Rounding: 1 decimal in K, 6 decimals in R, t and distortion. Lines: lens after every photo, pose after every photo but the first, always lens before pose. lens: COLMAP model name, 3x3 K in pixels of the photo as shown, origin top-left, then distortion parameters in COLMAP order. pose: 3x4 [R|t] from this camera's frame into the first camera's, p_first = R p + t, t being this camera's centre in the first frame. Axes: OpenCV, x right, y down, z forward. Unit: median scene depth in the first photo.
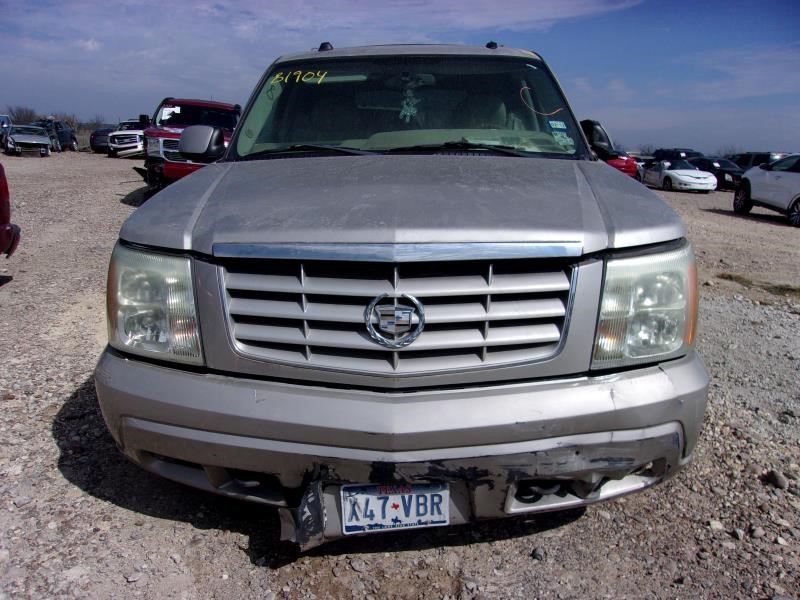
lens RADIAL K [[630.1, 0, 375.6], [0, 630.1, 303.7], [0, 0, 1]] dist [-0.002836, 0.001266]
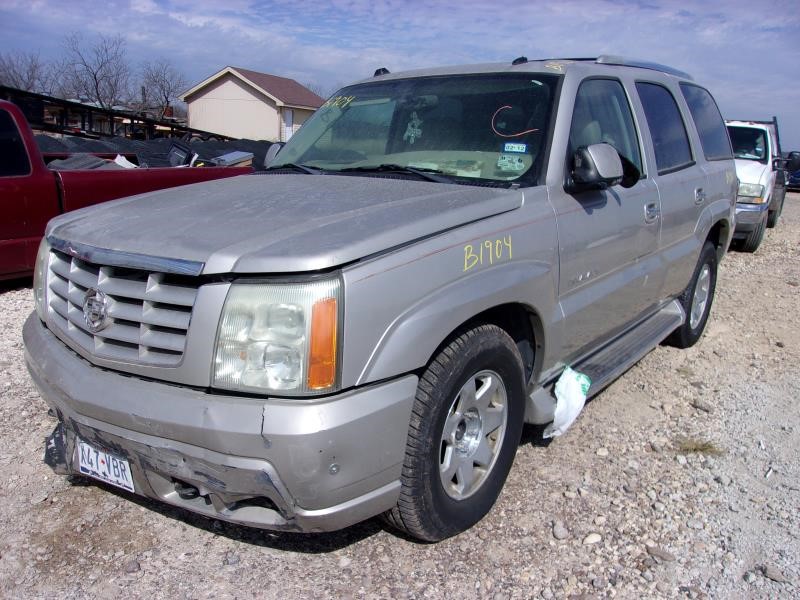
lens RADIAL K [[630.1, 0, 398.7], [0, 630.1, 299.8], [0, 0, 1]] dist [-0.002836, 0.001266]
pose [[0.804422, 0.150807, -0.574598, 0.988332], [-0.163849, 0.986047, 0.029411, -0.100396], [0.571016, 0.070489, 0.817907, 0.267889]]
